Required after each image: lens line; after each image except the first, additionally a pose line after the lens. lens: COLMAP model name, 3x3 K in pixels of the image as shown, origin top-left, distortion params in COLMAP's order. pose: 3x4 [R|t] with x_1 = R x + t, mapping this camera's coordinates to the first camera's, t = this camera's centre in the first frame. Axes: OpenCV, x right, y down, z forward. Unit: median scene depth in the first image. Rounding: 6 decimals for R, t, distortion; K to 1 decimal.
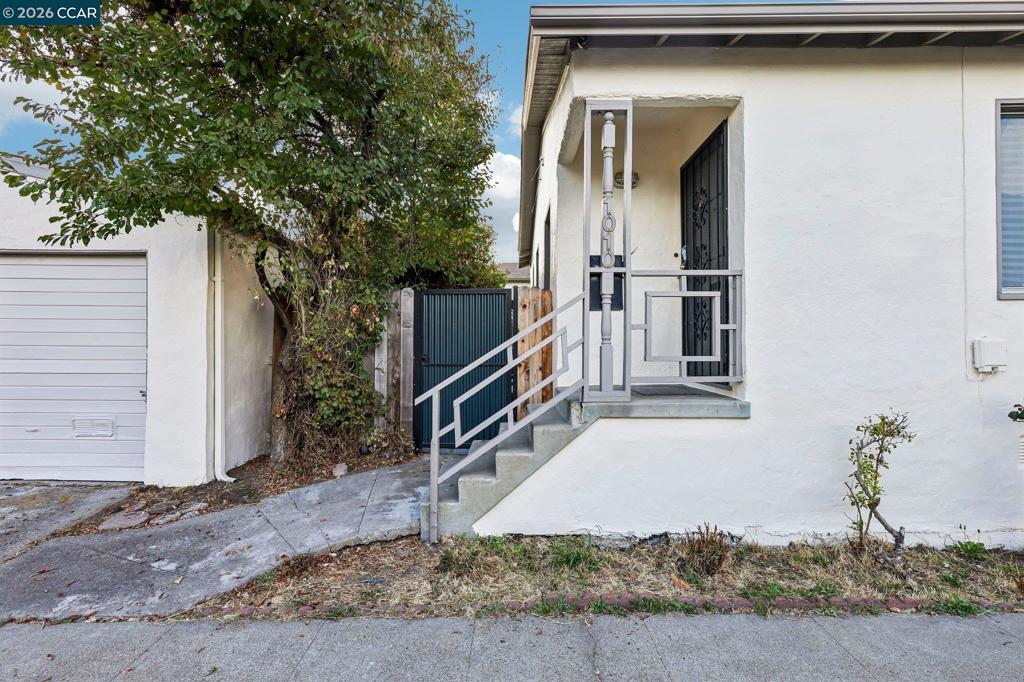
lens RADIAL K [[472.3, 0, 512.0], [0, 472.3, 341.0], [0, 0, 1]] dist [0.000925, 0.000460]
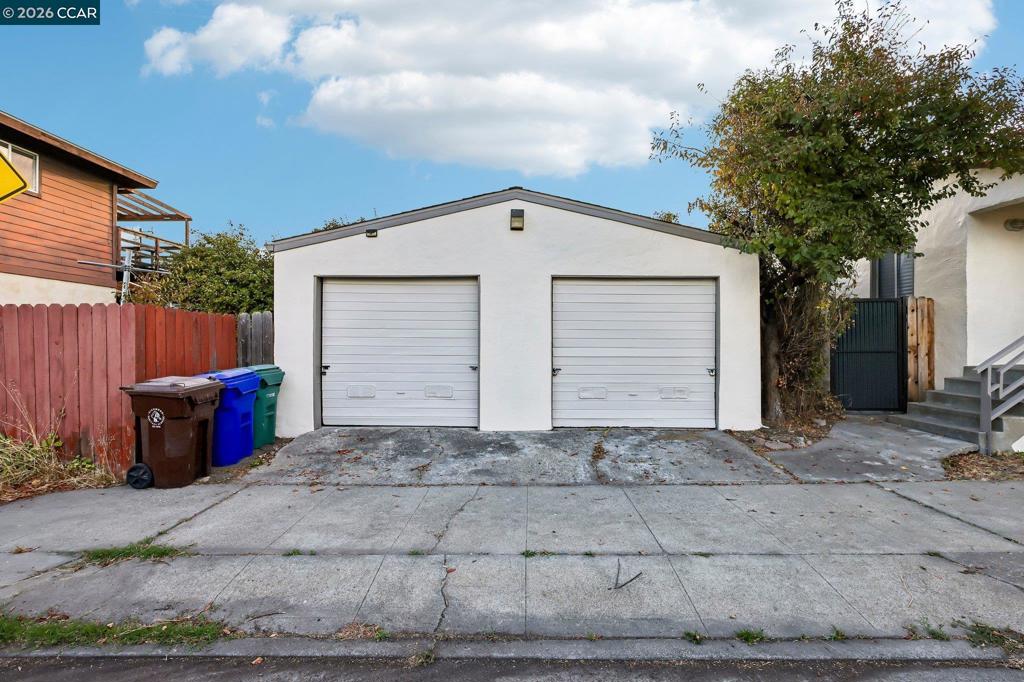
lens RADIAL K [[472.3, 0, 512.0], [0, 472.3, 341.0], [0, 0, 1]] dist [0.000925, 0.000460]
pose [[0.999576, -0.004907, -0.028695, -1.763505], [0.004921, 0.999988, 0.000406, 0.017501], [0.028693, -0.000547, 0.999588, -0.689236]]
